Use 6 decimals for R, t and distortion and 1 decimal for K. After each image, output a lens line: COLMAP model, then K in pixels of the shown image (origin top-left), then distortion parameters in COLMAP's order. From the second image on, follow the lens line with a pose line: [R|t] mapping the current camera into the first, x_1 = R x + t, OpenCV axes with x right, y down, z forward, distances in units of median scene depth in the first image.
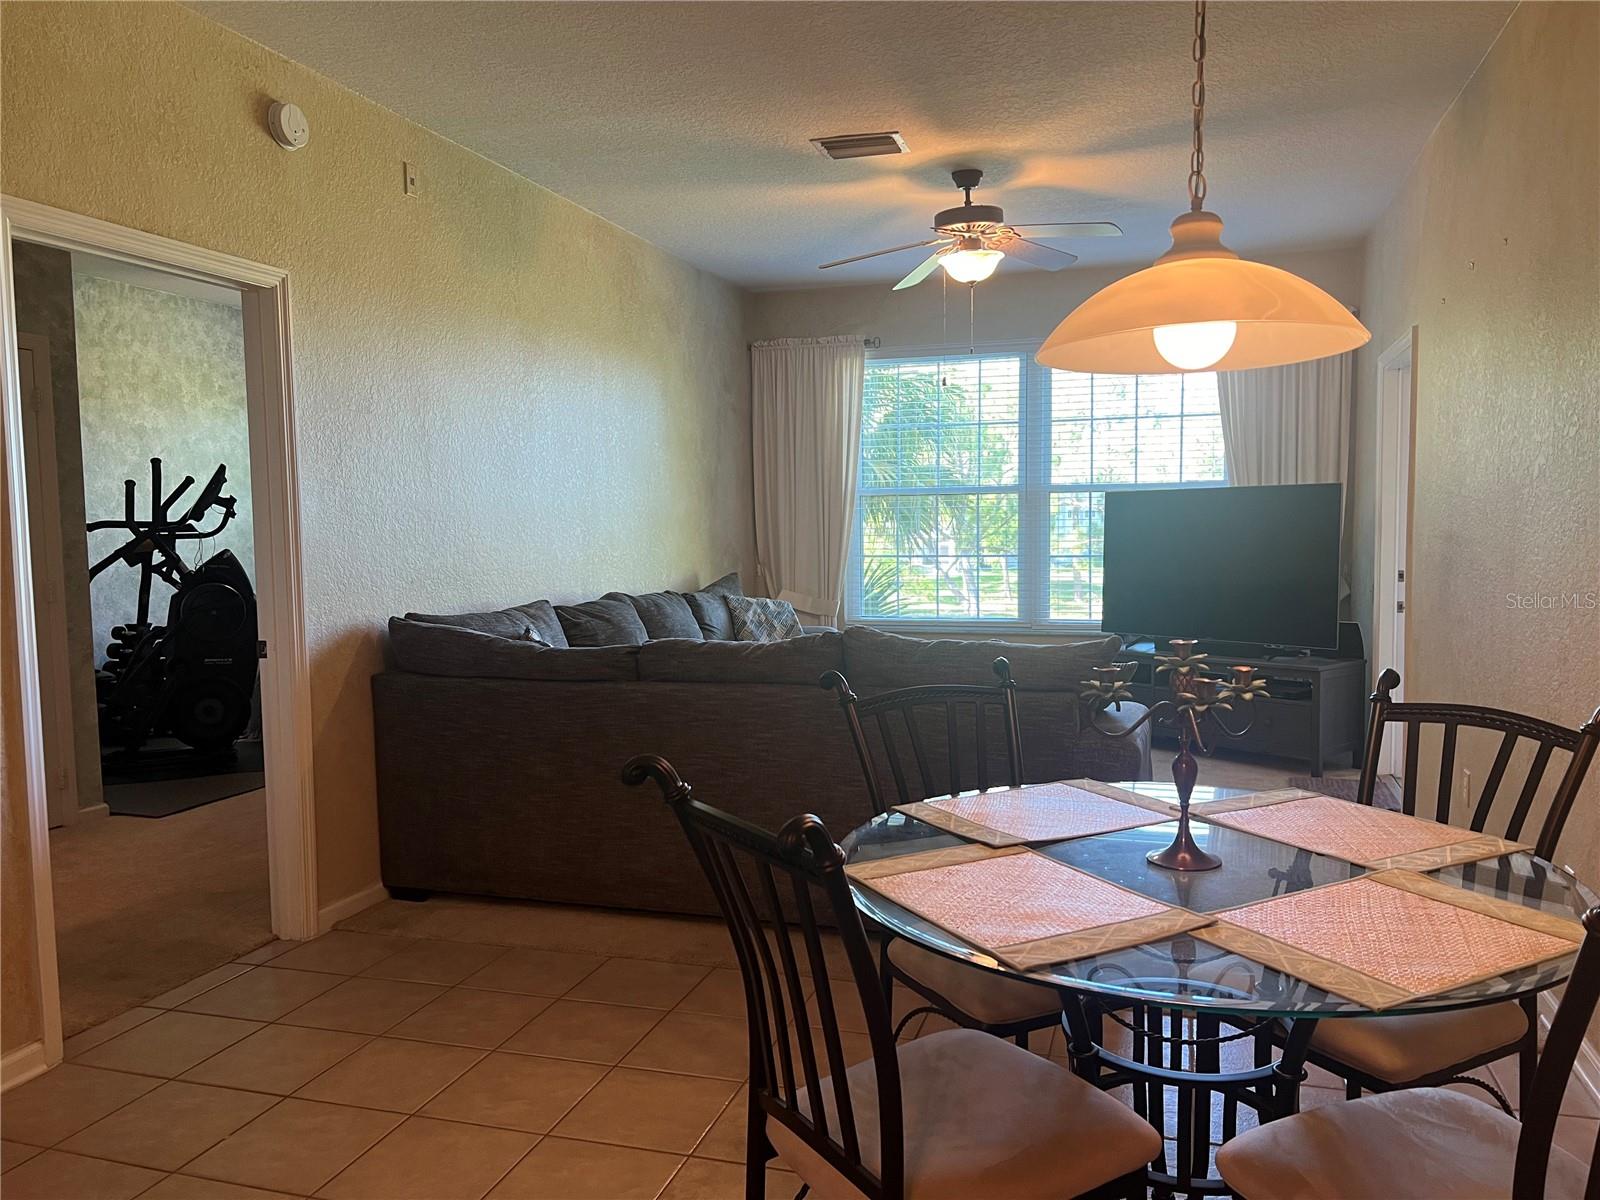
lens RADIAL K [[1241.6, 0, 795.9], [0, 1241.6, 609.3], [0, 0, 1]] dist [0.033183, -0.049771]
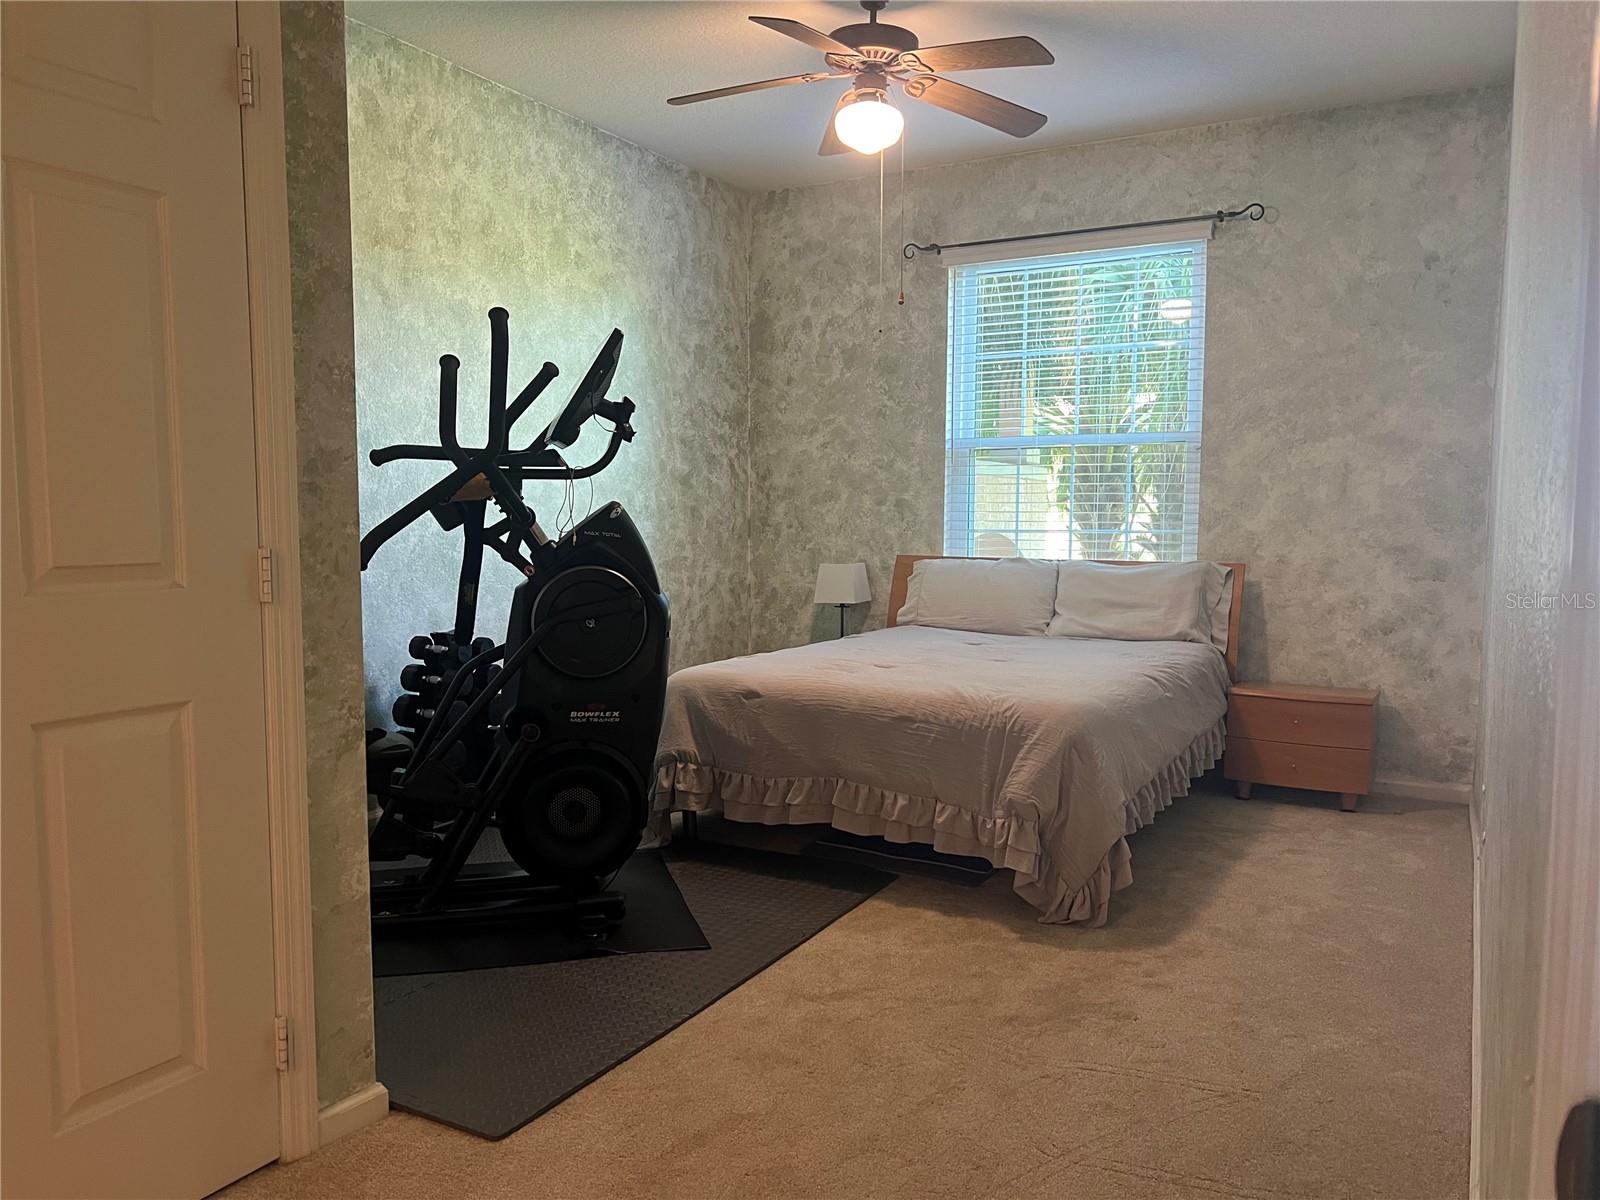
lens RADIAL K [[1241.6, 0, 795.9], [0, 1241.6, 609.3], [0, 0, 1]] dist [0.033183, -0.049771]
pose [[0.978259, 0.036324, -0.204182, -0.274861], [-0.033186, 0.999273, 0.018773, -0.015547], [0.204716, -0.011589, 0.978753, 0.507359]]
